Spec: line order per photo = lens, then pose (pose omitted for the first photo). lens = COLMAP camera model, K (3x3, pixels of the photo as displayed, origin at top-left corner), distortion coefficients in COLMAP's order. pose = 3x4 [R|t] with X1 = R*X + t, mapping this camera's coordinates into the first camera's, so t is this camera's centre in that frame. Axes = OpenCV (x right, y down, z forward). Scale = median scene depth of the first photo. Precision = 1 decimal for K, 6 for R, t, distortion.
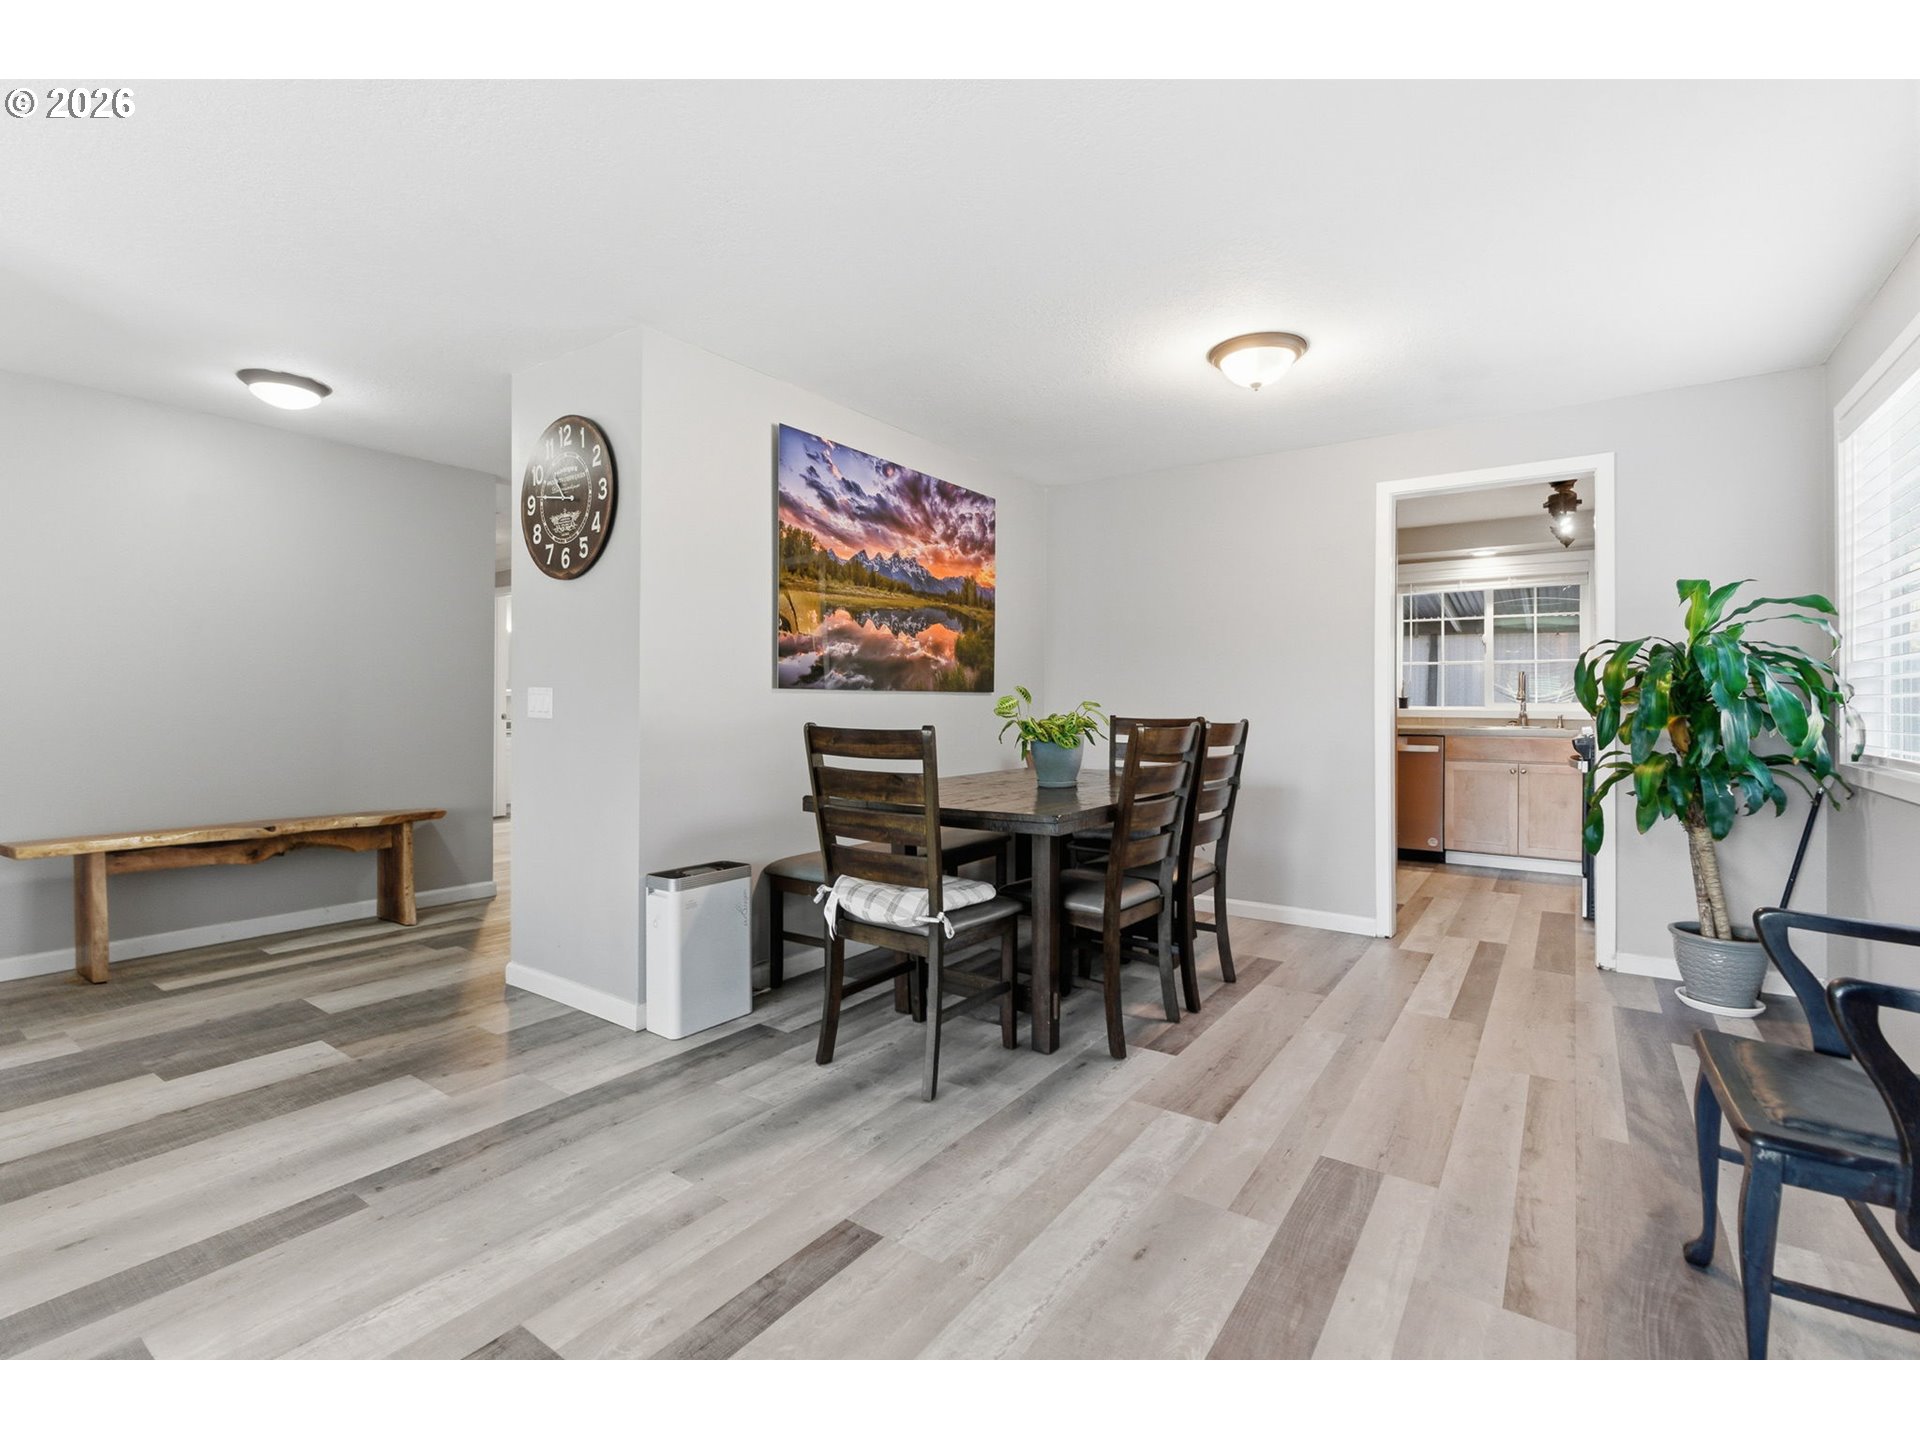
lens RADIAL K [[876.5, 0, 960.4], [0, 876.5, 722.3], [0, 0, 1]] dist [-0.000084, -0.000143]
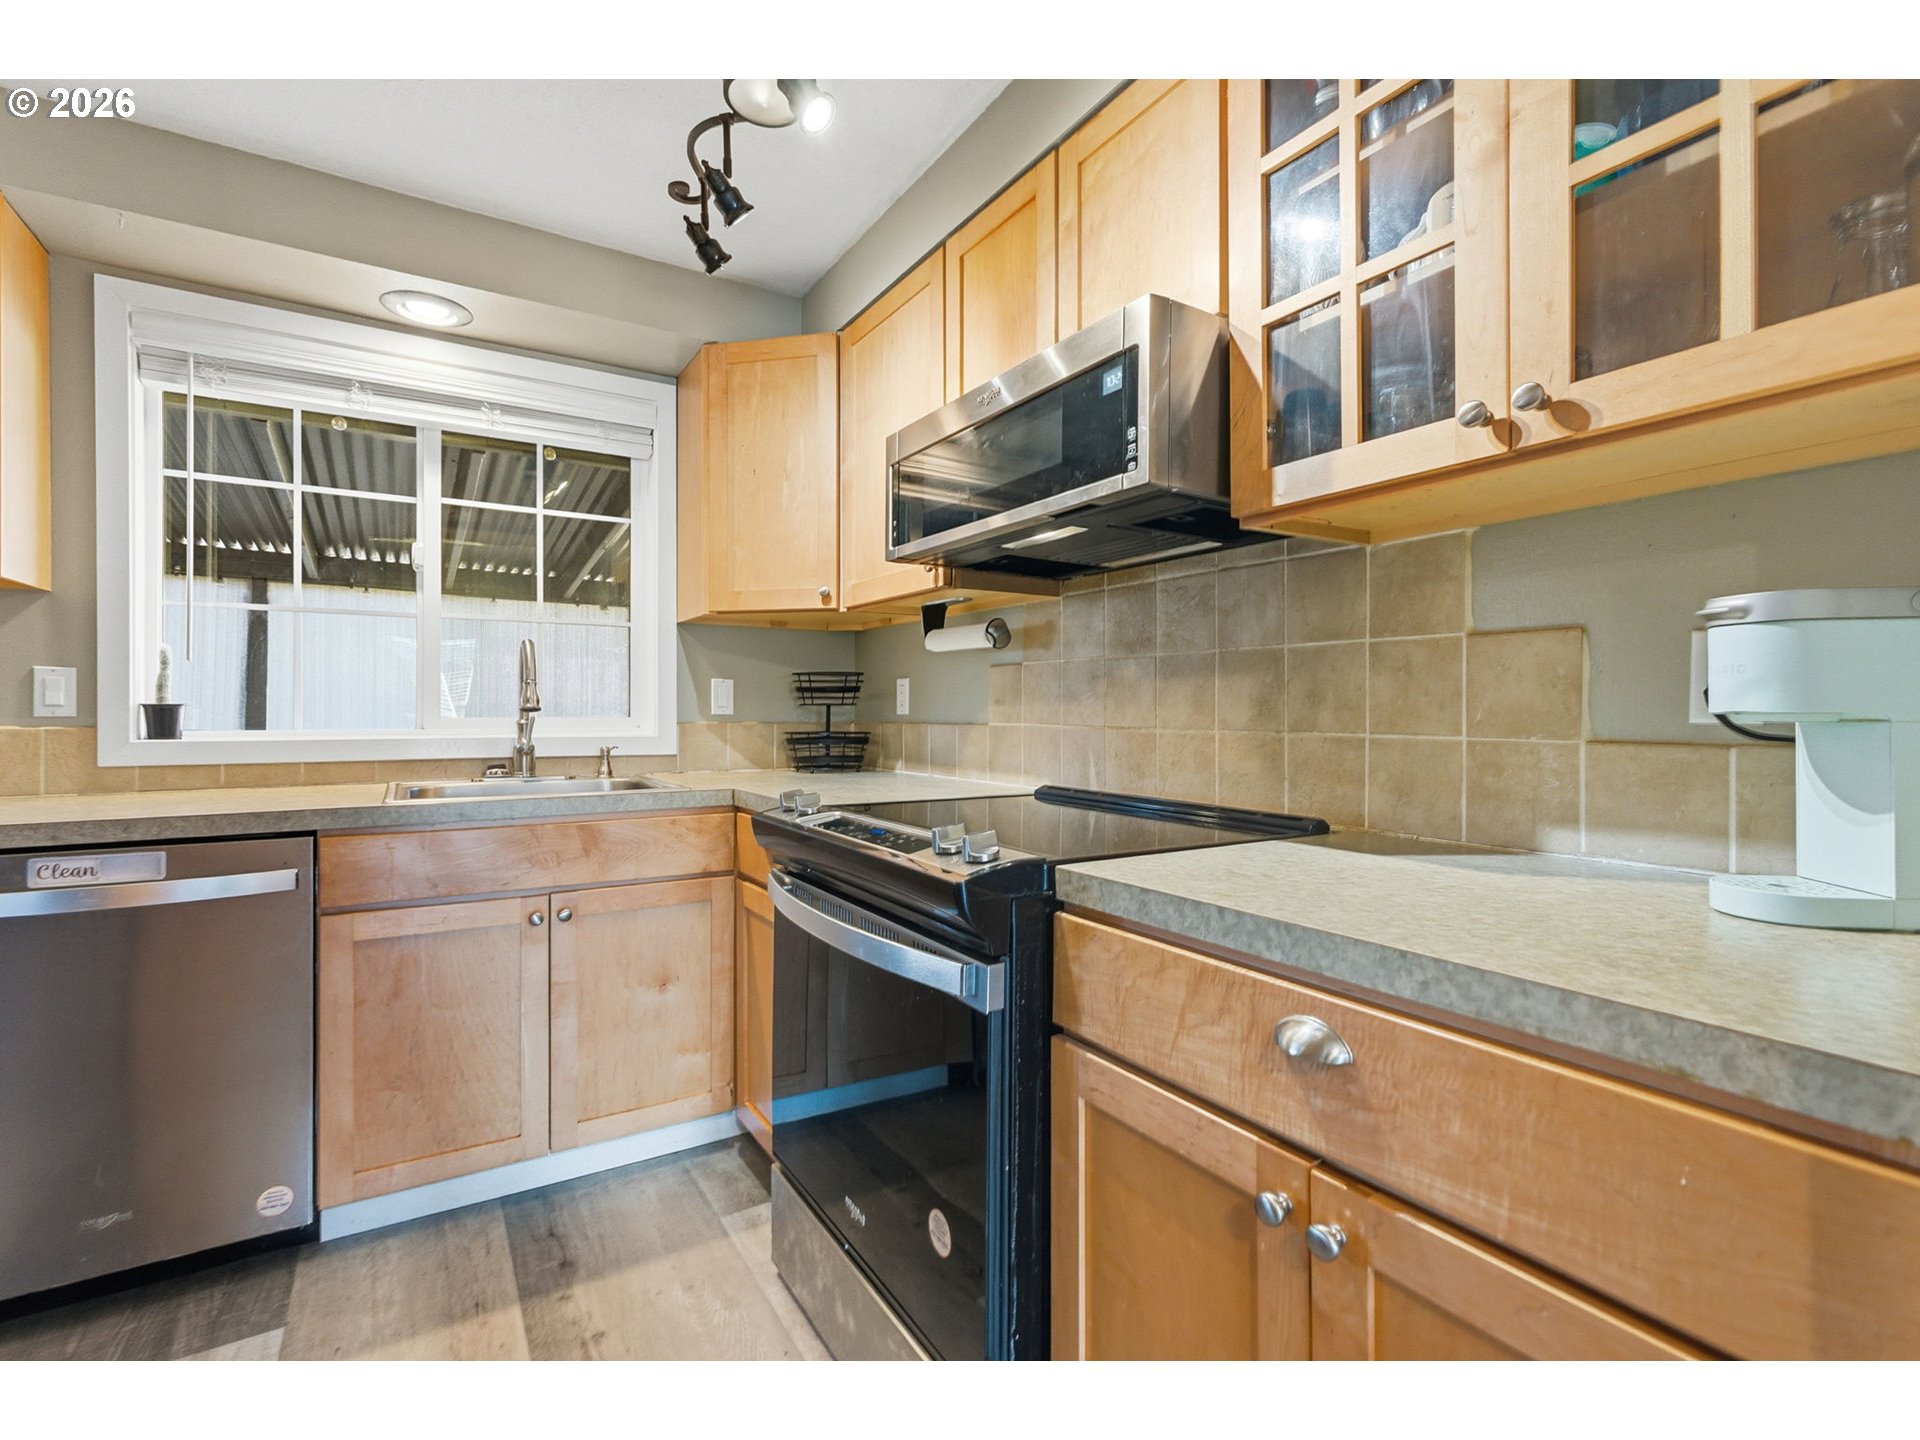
lens RADIAL K [[874.4, 0, 960.0], [0, 874.4, 720.0], [0, 0, 1]] dist [0.002316, -0.000006]
pose [[0.384123, -0.001744, 0.923280, 0.352040], [0.012043, 0.999923, -0.003122, -0.017639], [-0.923203, 0.012319, 0.384114, 0.665670]]
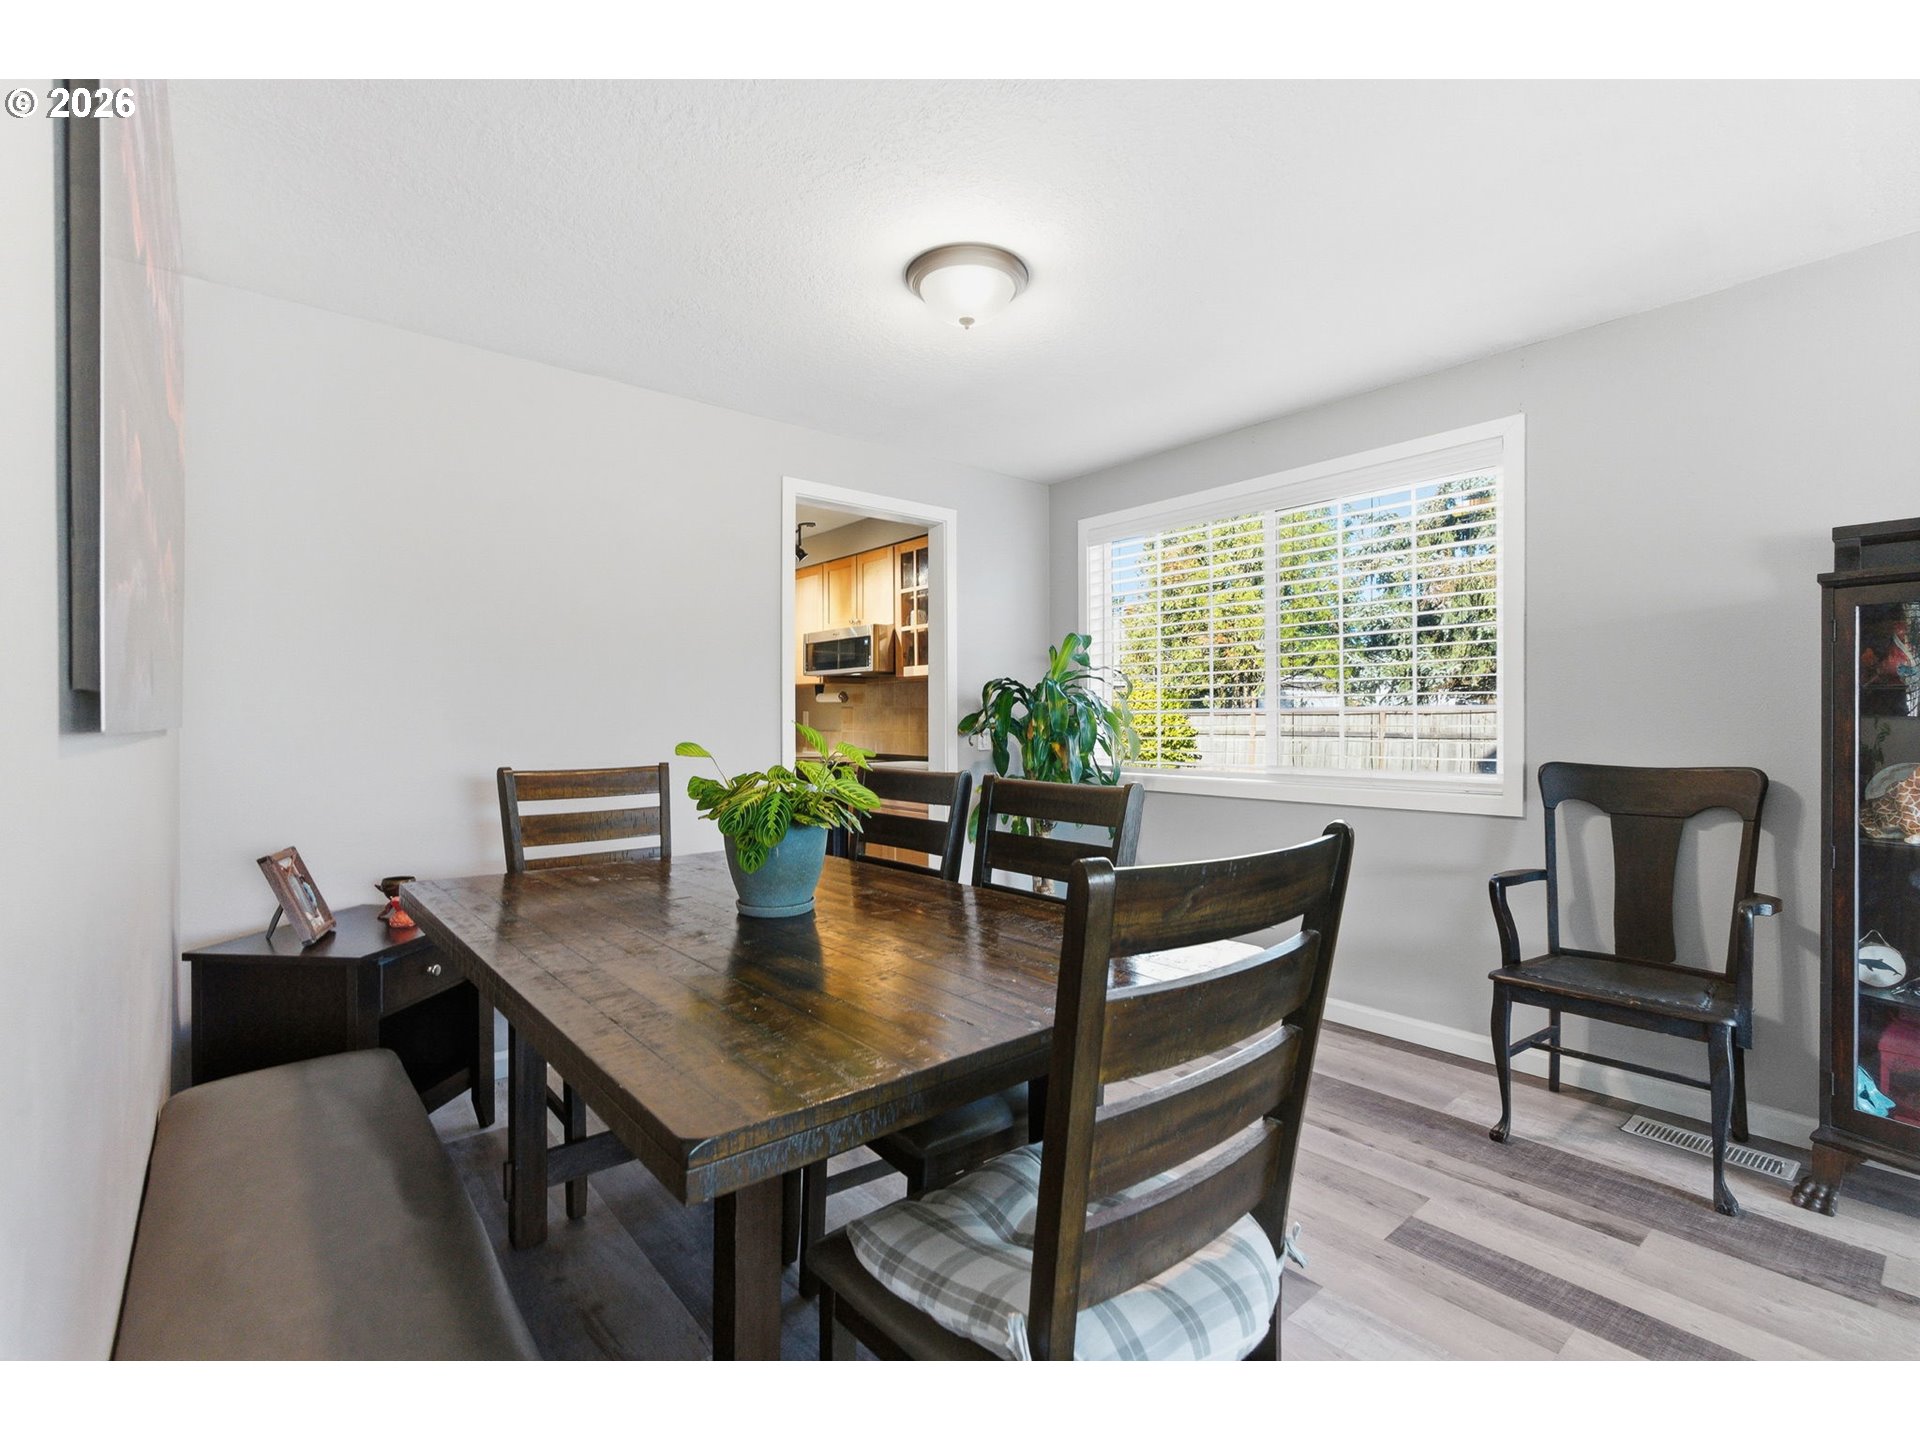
lens RADIAL K [[854.1, 0, 970.7], [0, 854.1, 721.5], [0, 0, 1]] dist [-0.003235, -0.000885]
pose [[0.245081, 0.005487, 0.969487, -0.194452], [0.018456, 0.999776, -0.010324, -0.014114], [-0.969327, 0.020423, 0.244925, 0.420407]]
